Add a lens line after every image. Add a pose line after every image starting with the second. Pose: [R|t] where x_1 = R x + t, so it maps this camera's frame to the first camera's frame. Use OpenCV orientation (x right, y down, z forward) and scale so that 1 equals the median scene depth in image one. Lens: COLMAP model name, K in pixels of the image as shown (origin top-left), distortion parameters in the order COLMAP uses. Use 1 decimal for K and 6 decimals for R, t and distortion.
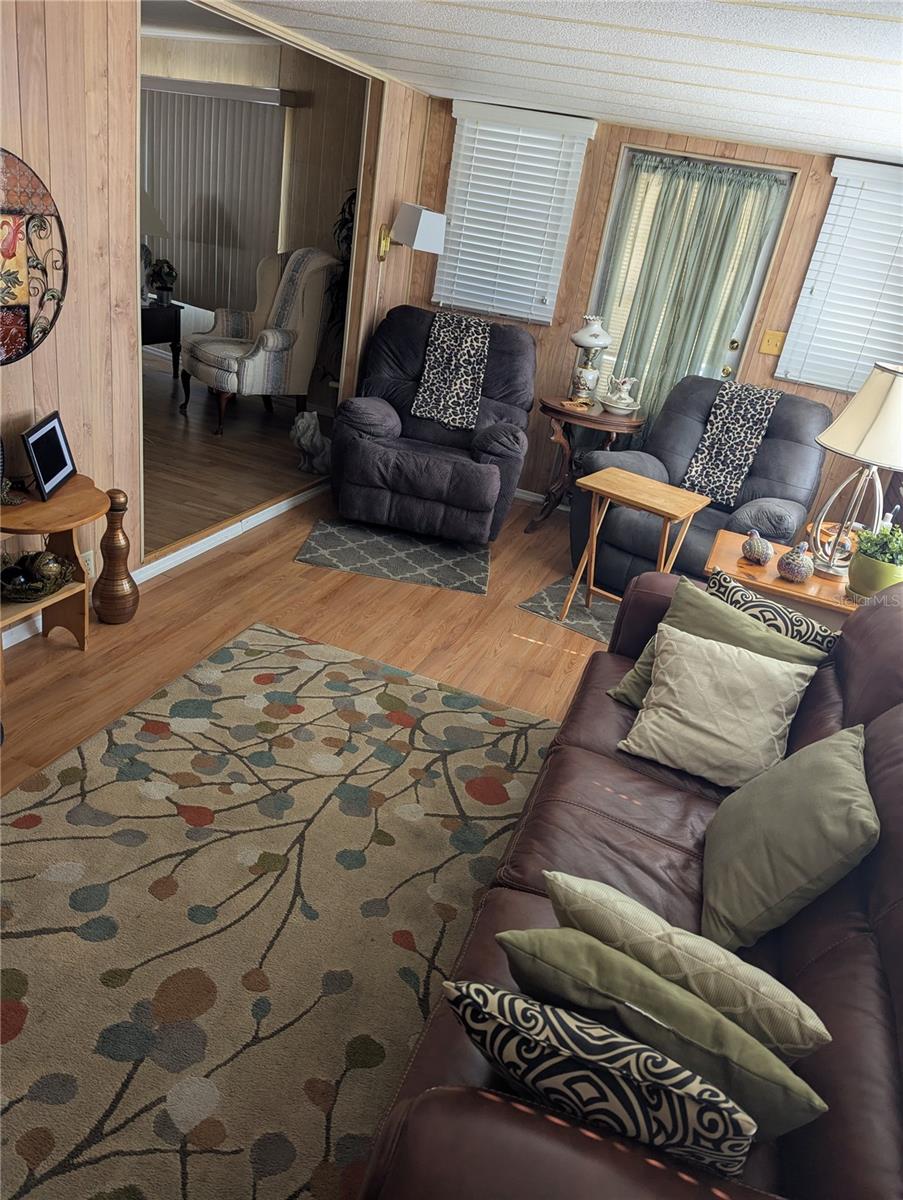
lens RADIAL K [[845.4, 0, 455.5], [0, 845.4, 599.4], [0, 0, 1]] dist [0.073046, -0.065835]
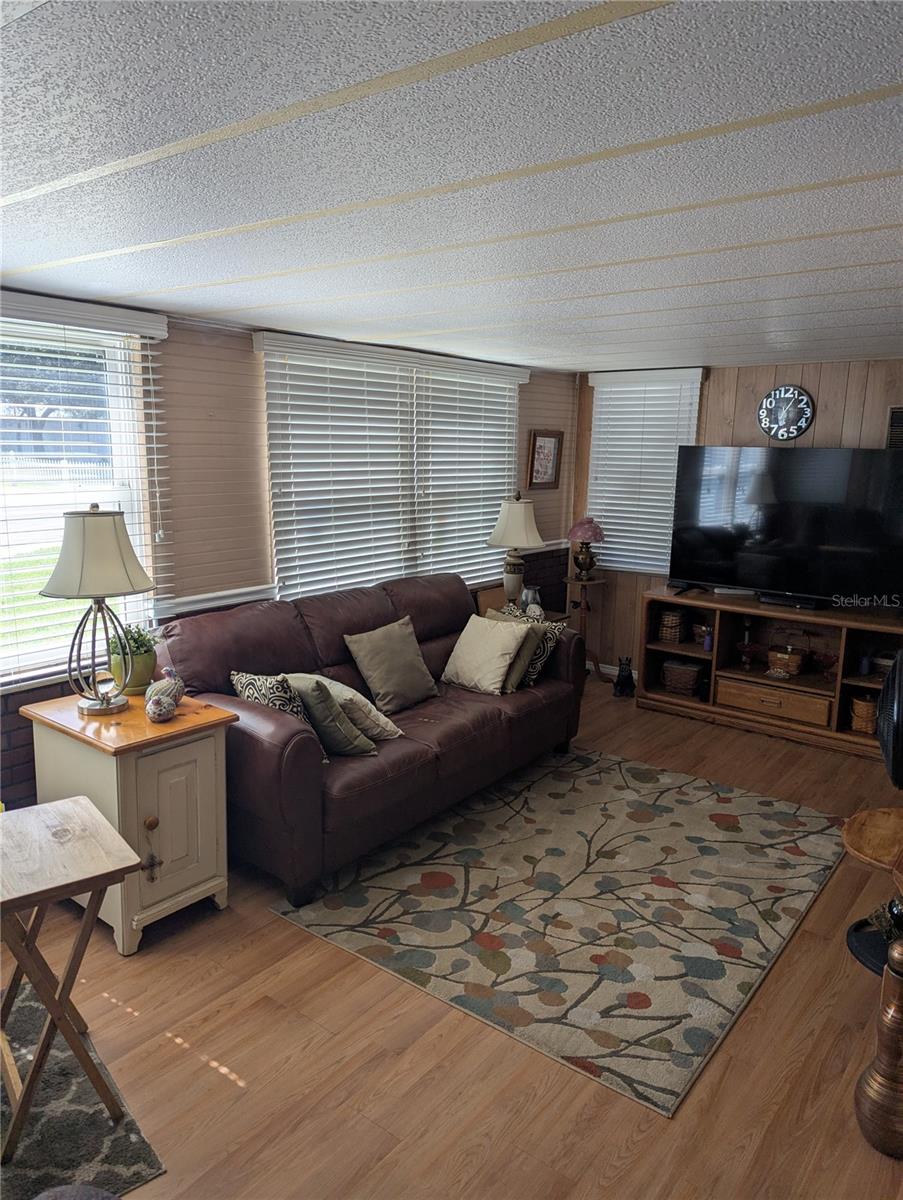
lens RADIAL K [[845.4, 0, 451.0], [0, 845.4, 599.8], [0, 0, 1]] dist [0.073046, -0.065835]
pose [[-0.938543, -0.235810, 0.252053, -0.193796], [-0.035439, 0.792220, 0.609205, -0.836399], [-0.343338, 0.562833, -0.751890, 1.680650]]
